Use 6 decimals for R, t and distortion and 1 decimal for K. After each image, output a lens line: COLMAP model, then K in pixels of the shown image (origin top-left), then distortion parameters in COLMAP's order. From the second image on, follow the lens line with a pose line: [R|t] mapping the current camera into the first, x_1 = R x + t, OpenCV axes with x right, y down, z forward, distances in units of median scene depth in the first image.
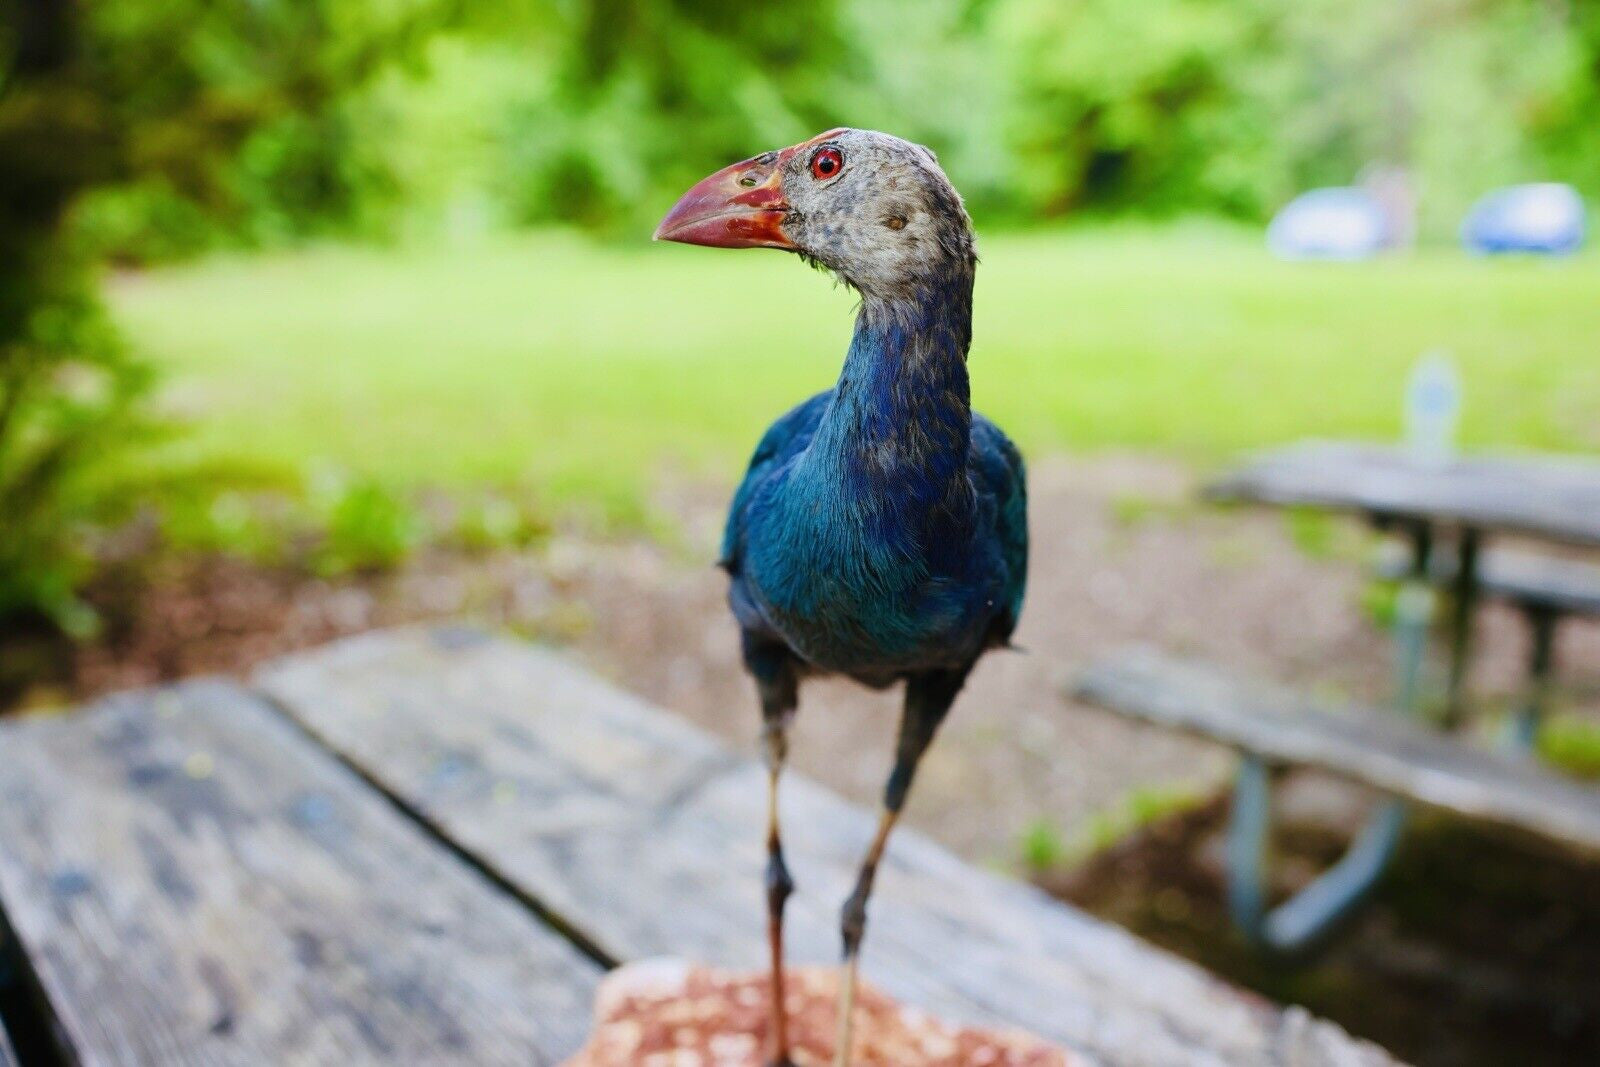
lens RADIAL K [[1255.0, 0, 798.1], [0, 1255.0, 531.9], [0, 0, 1]] dist [-0.126730, 0.114334]
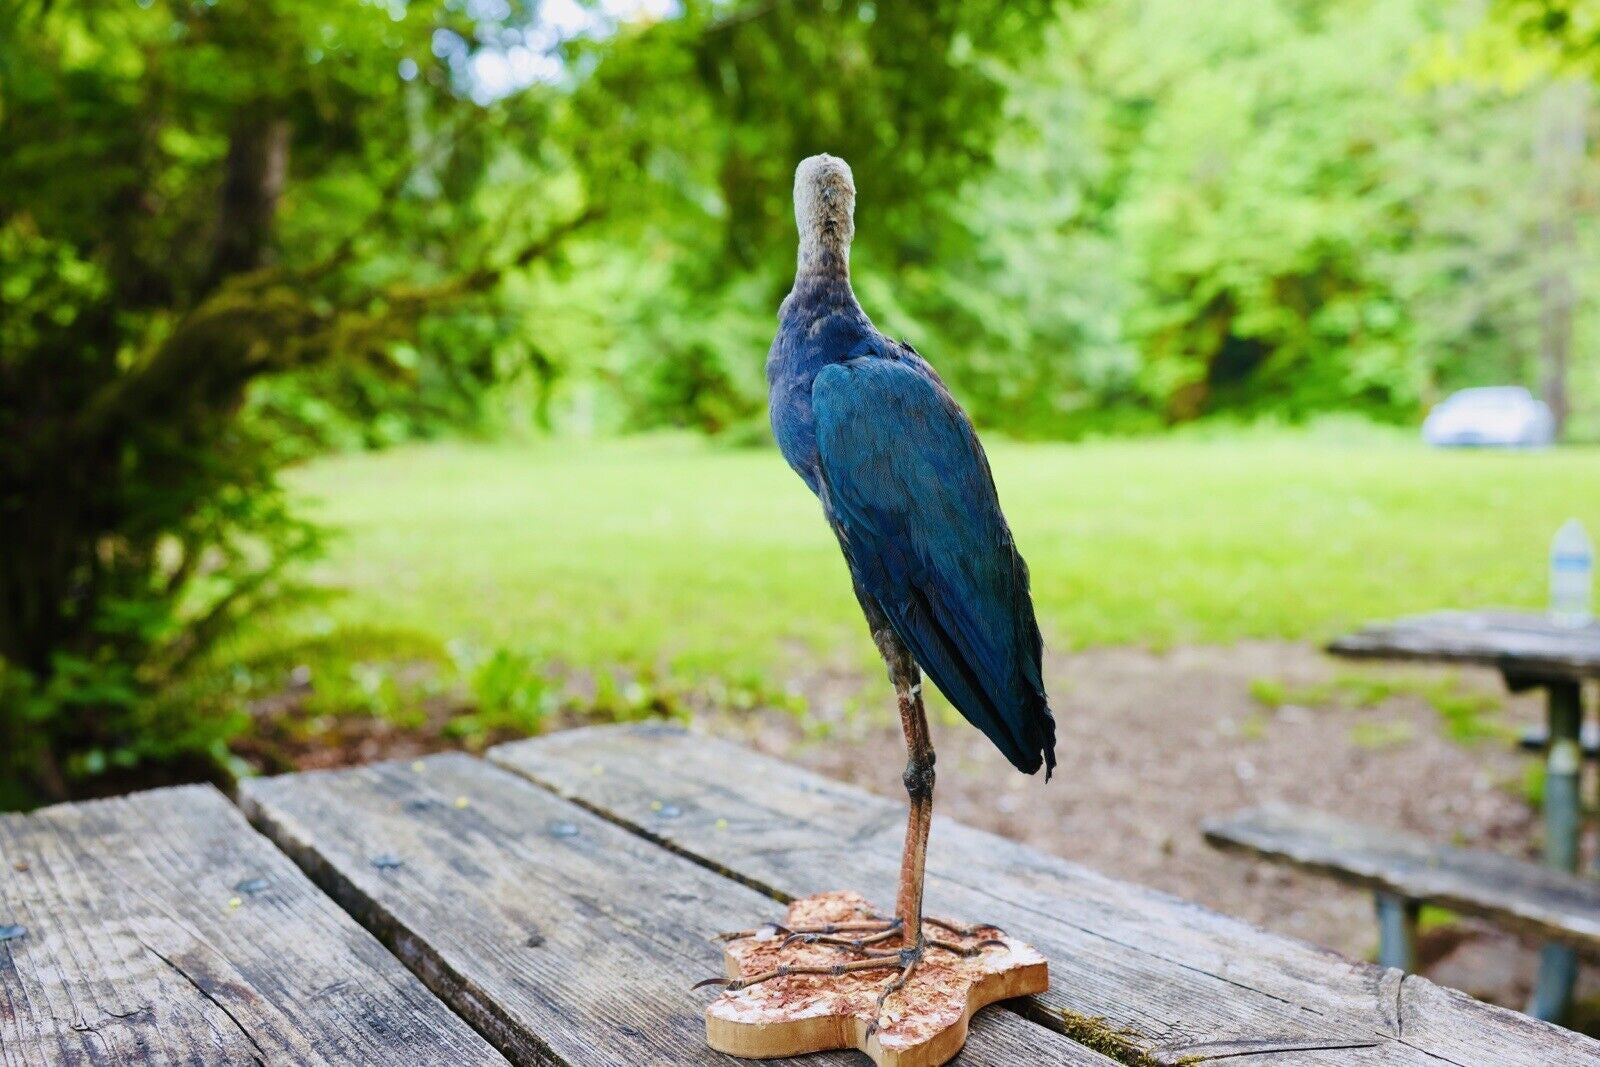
lens RADIAL K [[1327.1, 0, 786.1], [0, 1327.1, 558.5], [0, 0, 1]] dist [-0.108357, 0.115015]
pose [[0.995485, 0.005047, -0.094788, -0.047811], [-0.018539, 0.989693, -0.142000, 0.120229], [0.093094, 0.143116, 0.985318, -0.250651]]
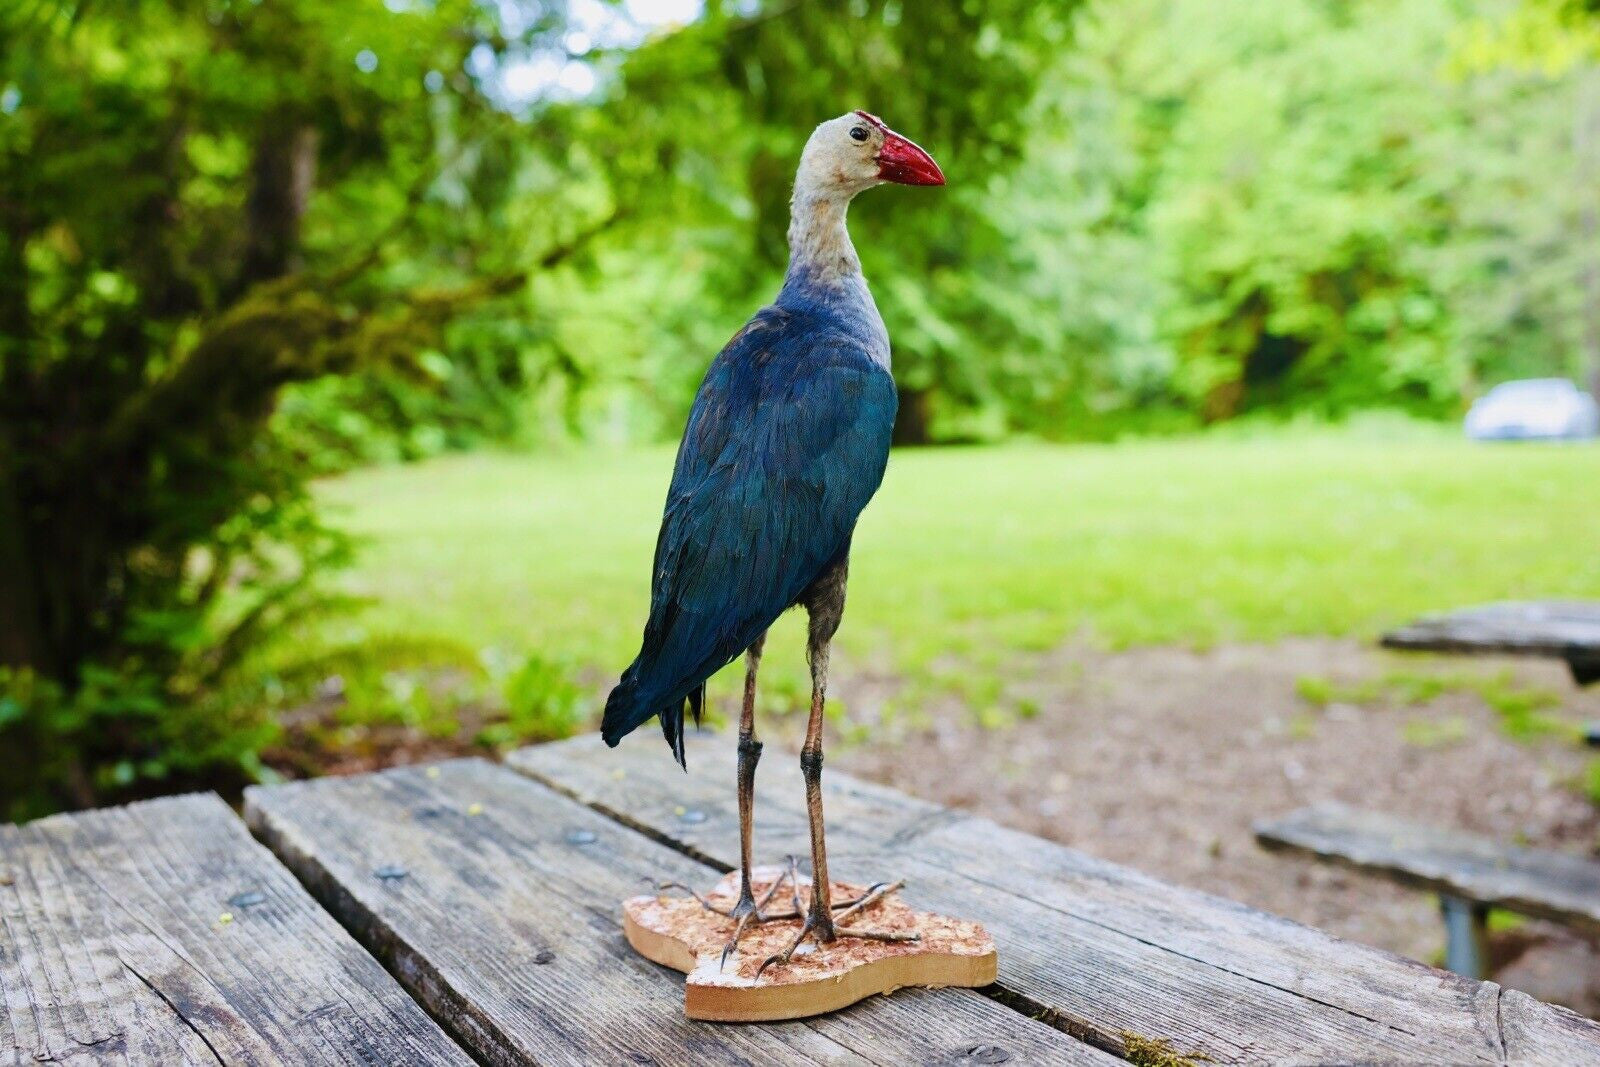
lens RADIAL K [[1321.4, 0, 785.8], [0, 1321.4, 547.9], [0, 0, 1]] dist [-0.105676, 0.109407]
pose [[0.992407, -0.011292, -0.122479, -0.047183], [-0.007938, 0.987822, -0.155386, 0.126128], [0.122742, 0.155178, 0.980232, -0.177383]]
